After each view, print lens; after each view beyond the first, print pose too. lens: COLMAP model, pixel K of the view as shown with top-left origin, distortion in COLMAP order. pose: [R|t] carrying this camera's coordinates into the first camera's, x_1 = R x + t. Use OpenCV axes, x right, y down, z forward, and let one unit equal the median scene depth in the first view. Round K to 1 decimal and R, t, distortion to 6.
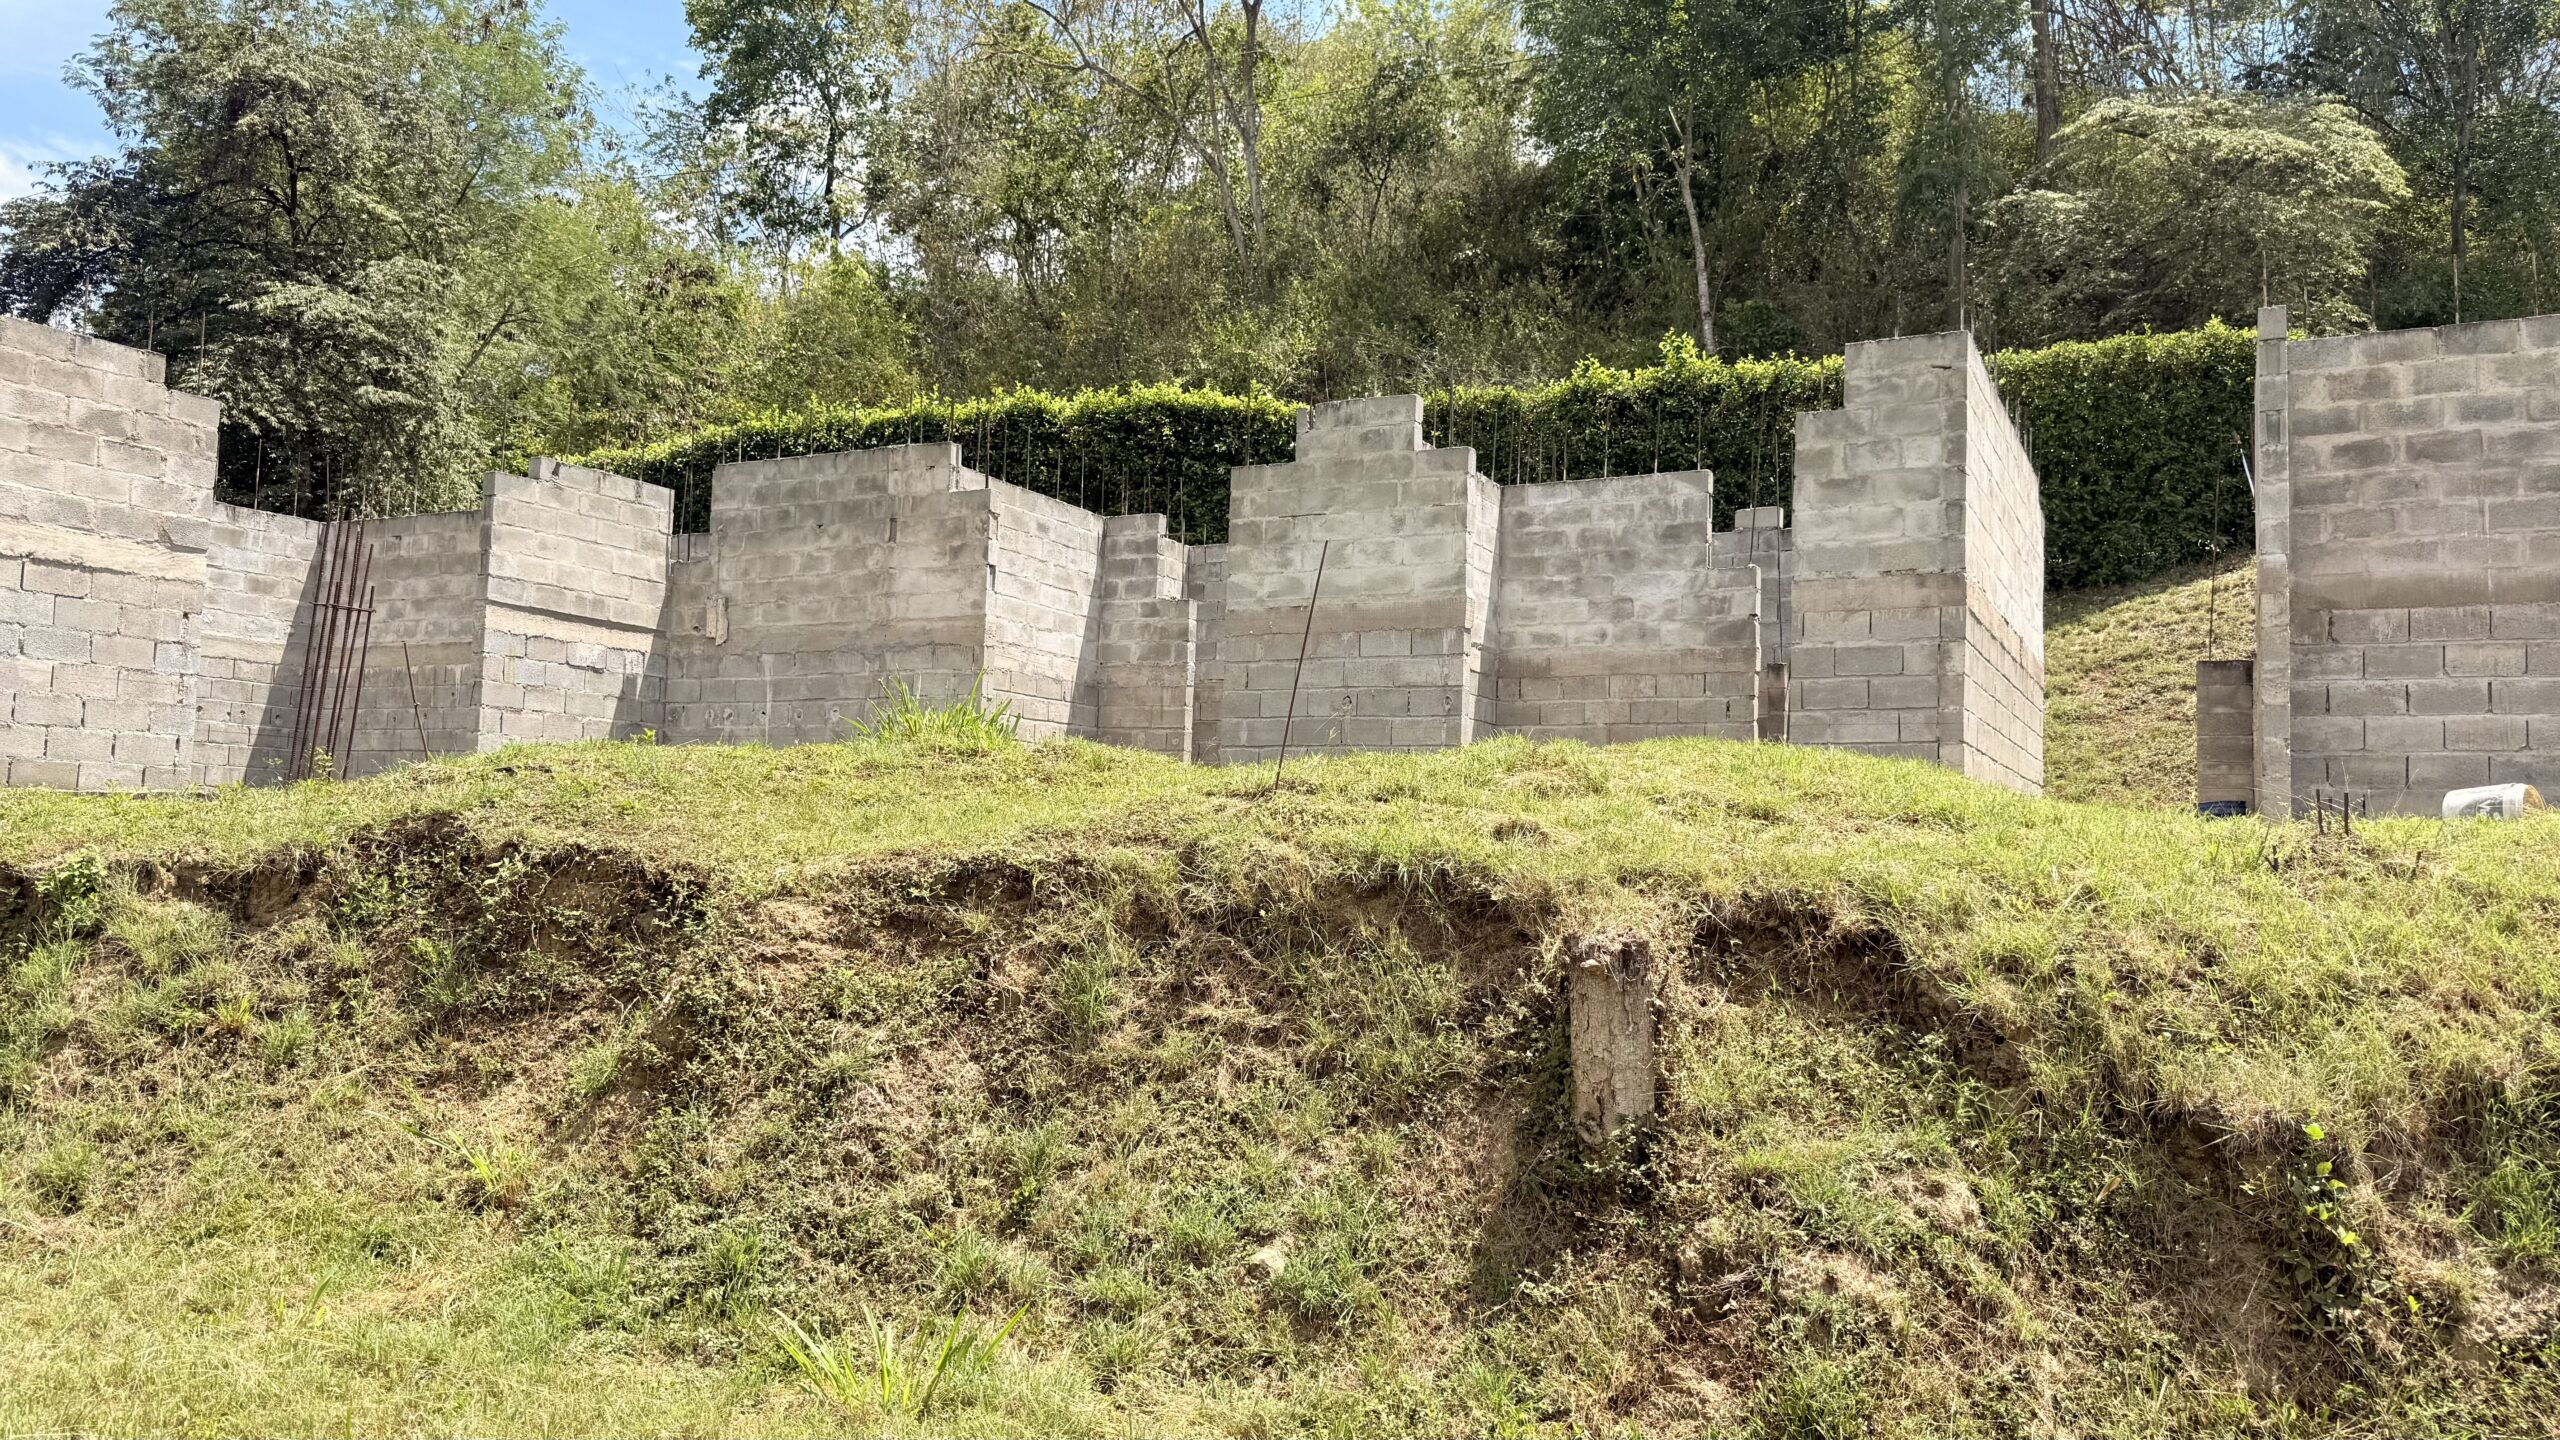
lens RADIAL K [[1797.7, 0, 1278.1], [0, 1797.7, 711.9], [0, 0, 1]] dist [0.118708, -0.189146]
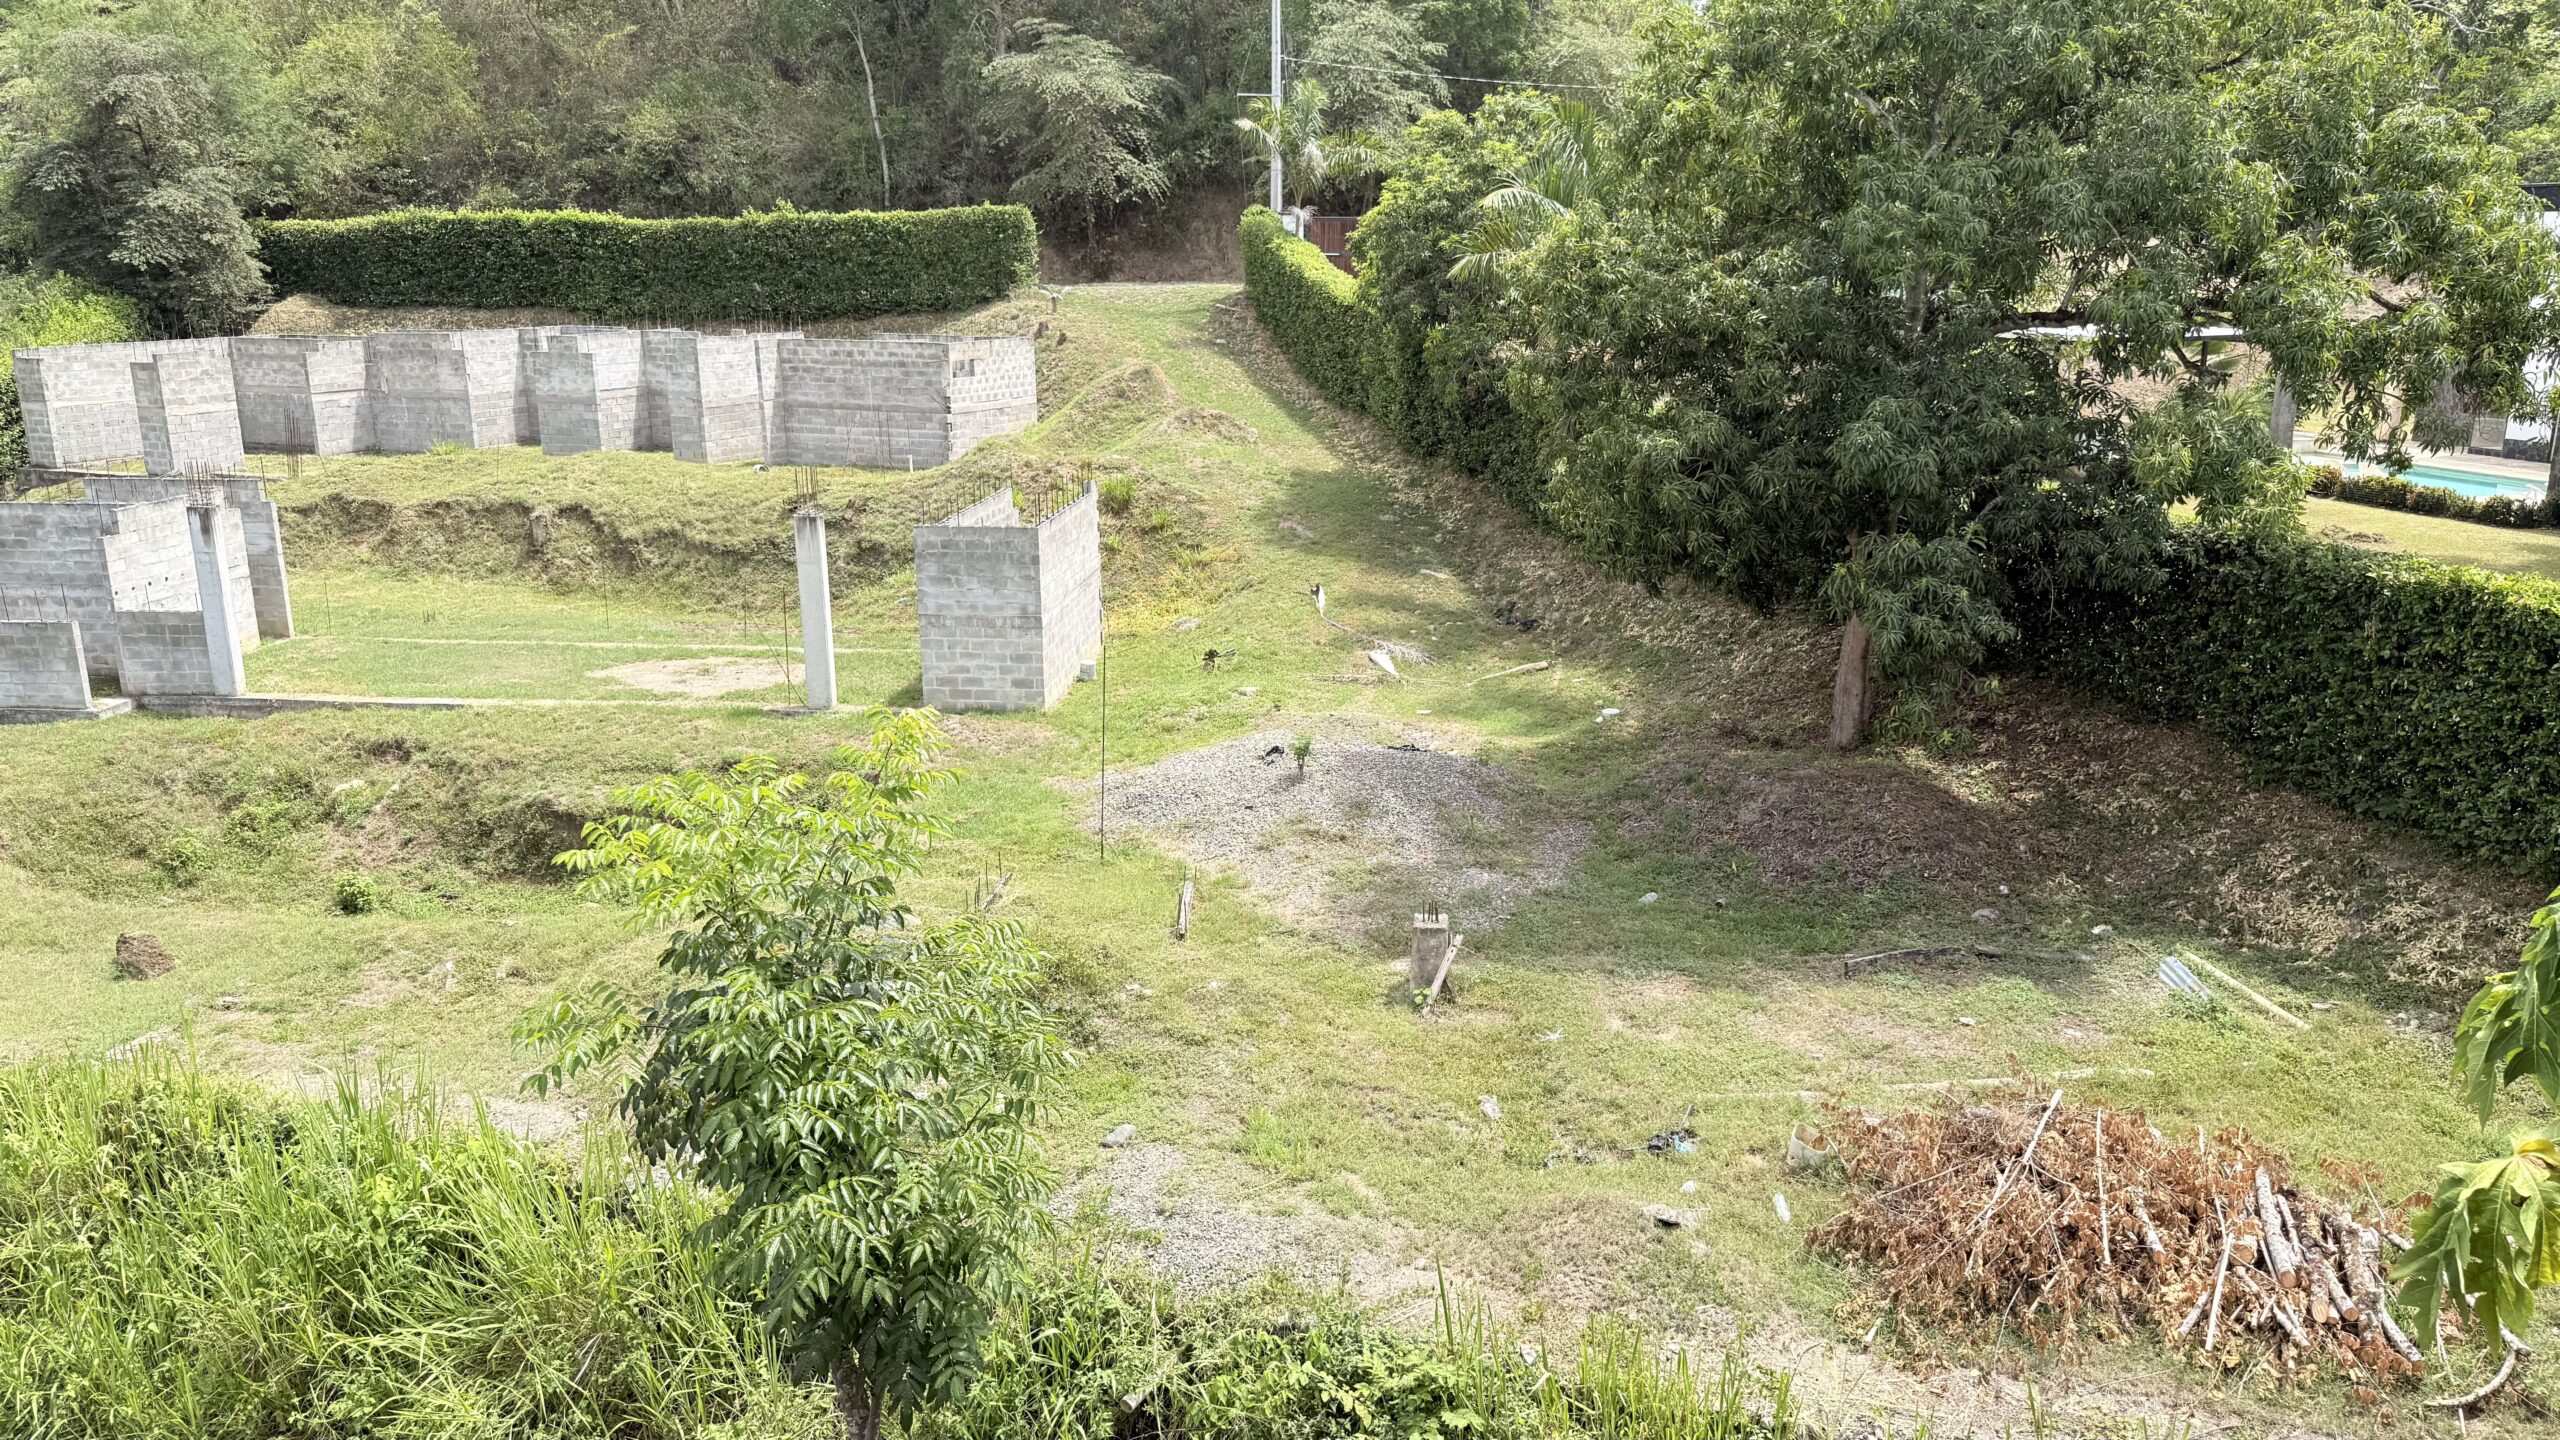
lens RADIAL K [[1821.1, 0, 1301.4], [0, 1821.1, 747.2], [0, 0, 1]] dist [0.068053, -0.120119]
pose [[0.991492, -0.064011, 0.113343, 1.827988], [0.019581, 0.934171, 0.356288, -1.209729], [-0.128688, -0.351037, 0.927476, -5.018306]]
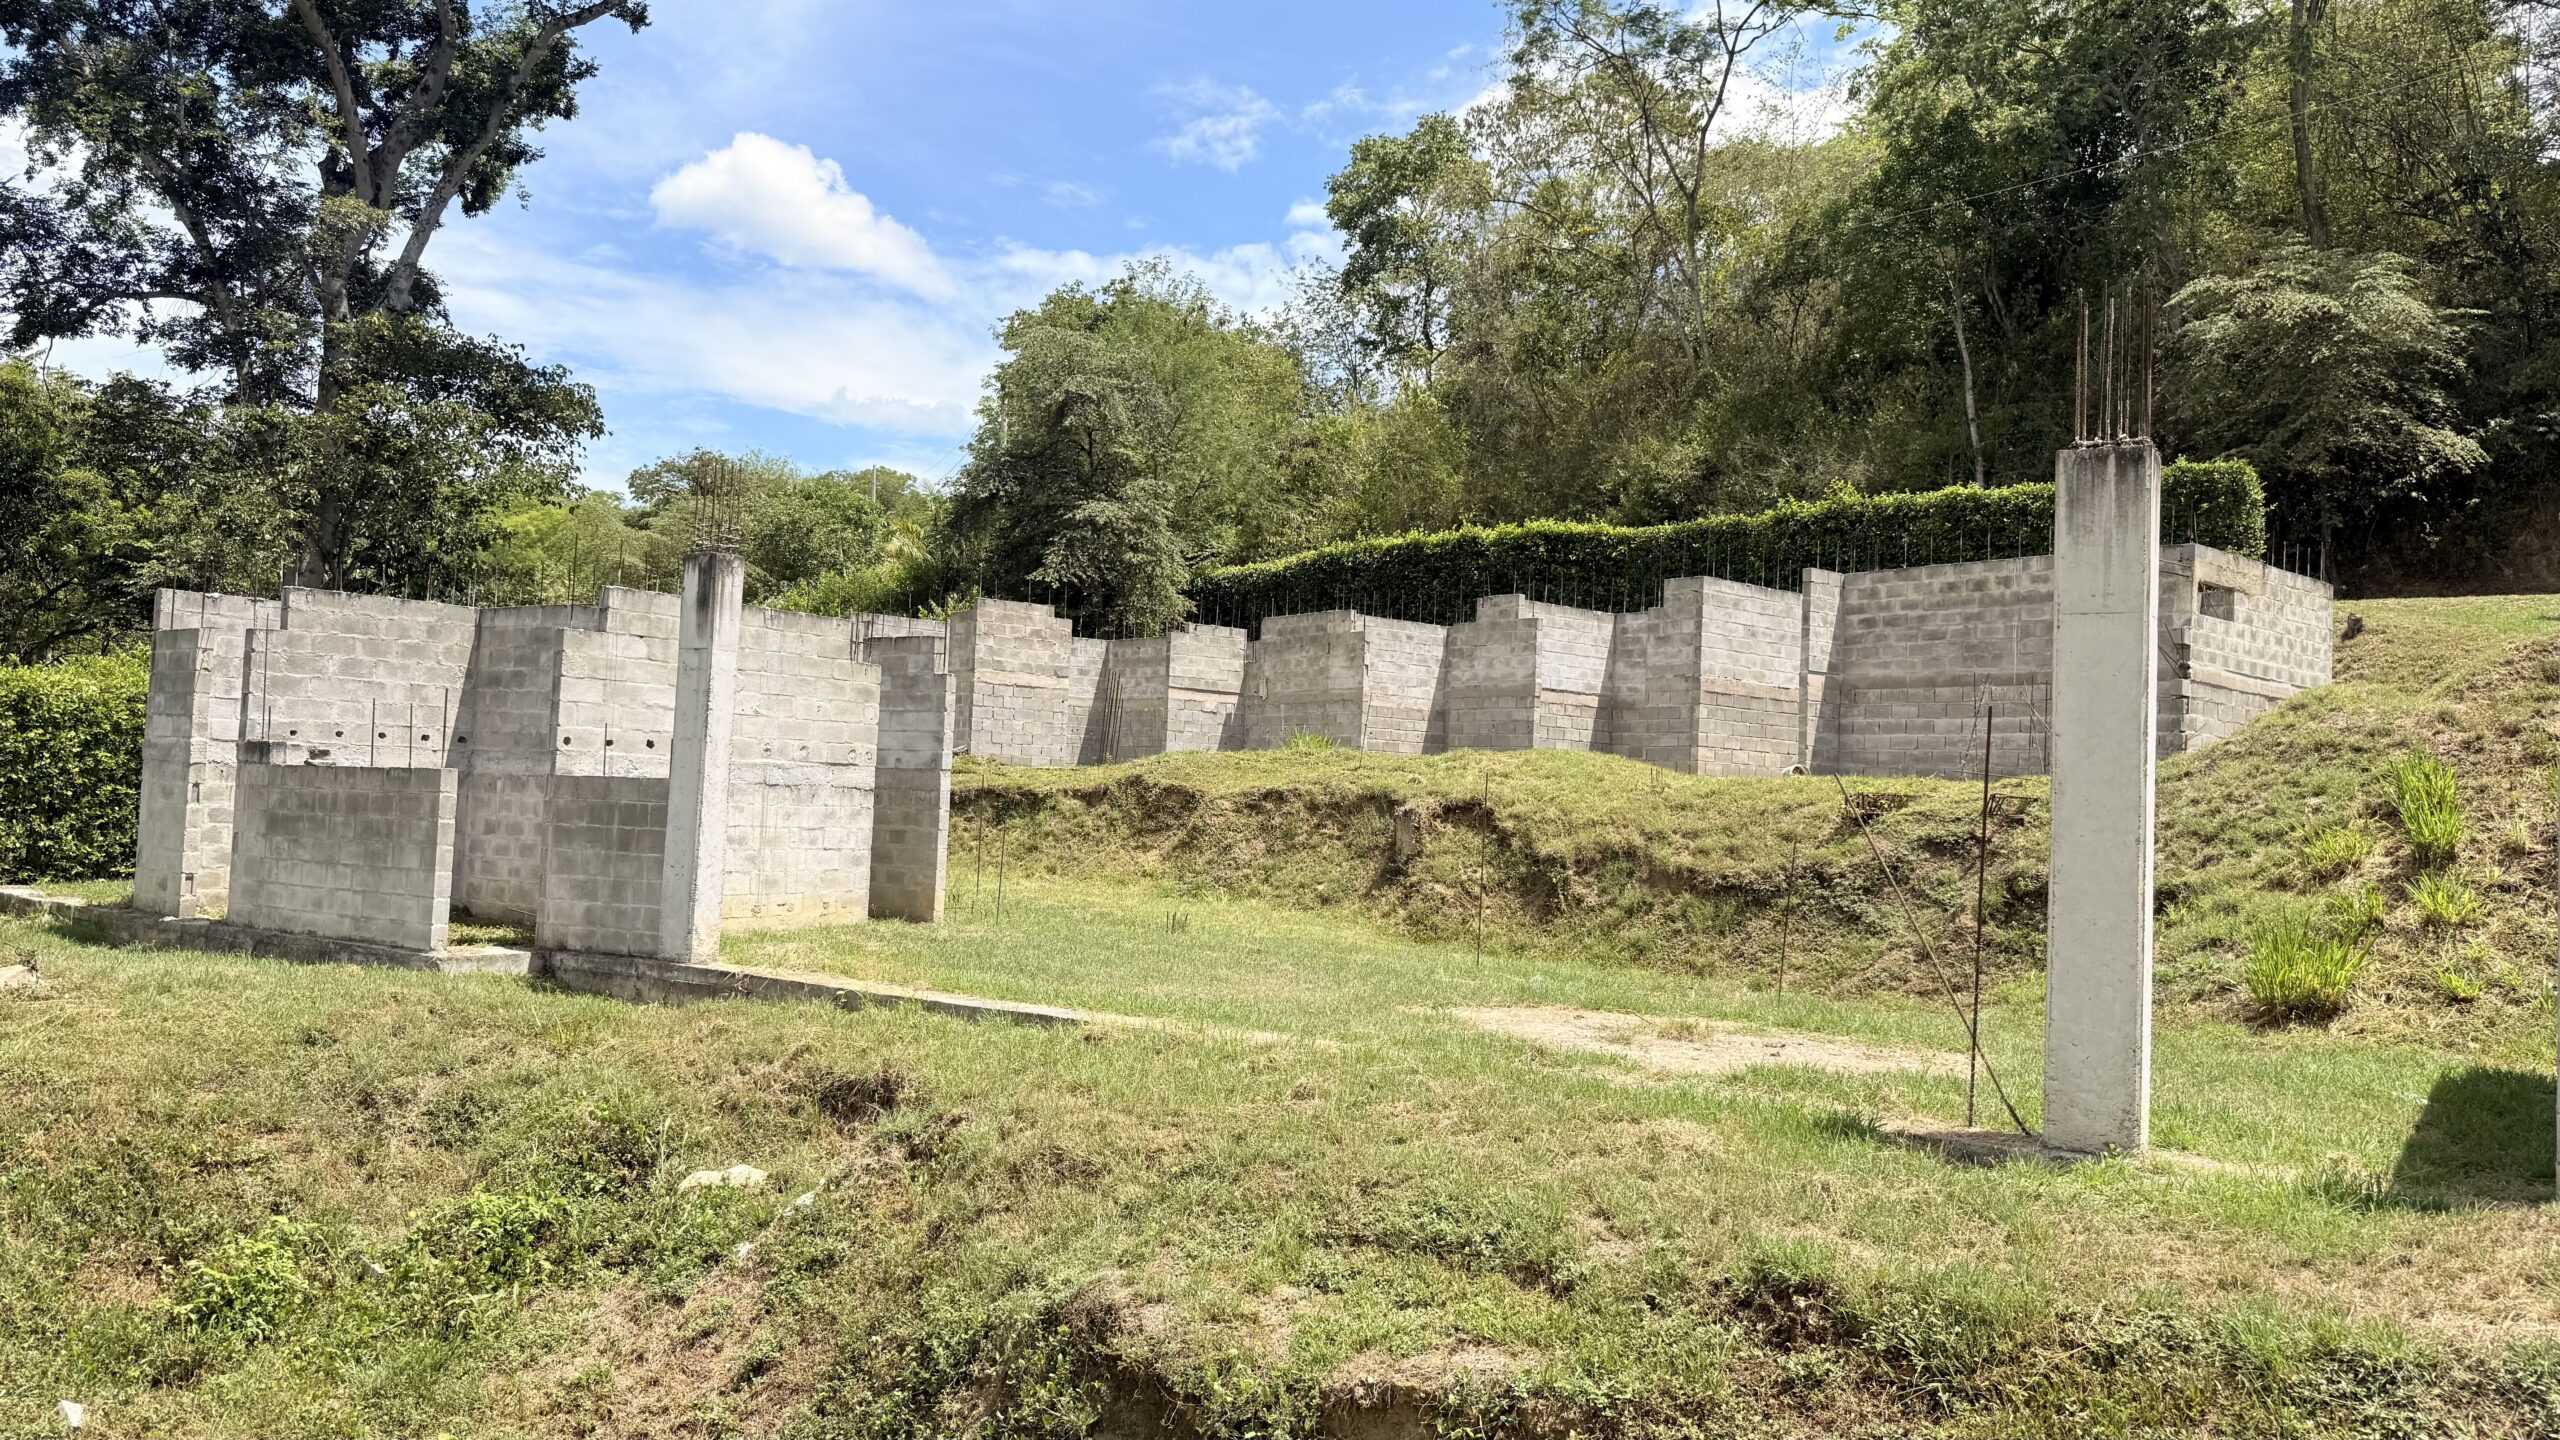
lens RADIAL K [[1783.2, 0, 1264.8], [0, 1783.2, 717.1], [0, 0, 1]] dist [0.113697, -0.190150]
pose [[0.921107, -0.013612, -0.389072, 1.181409], [0.023493, 0.999511, 0.020649, -0.130389], [0.388600, -0.028160, 0.920976, -2.209253]]
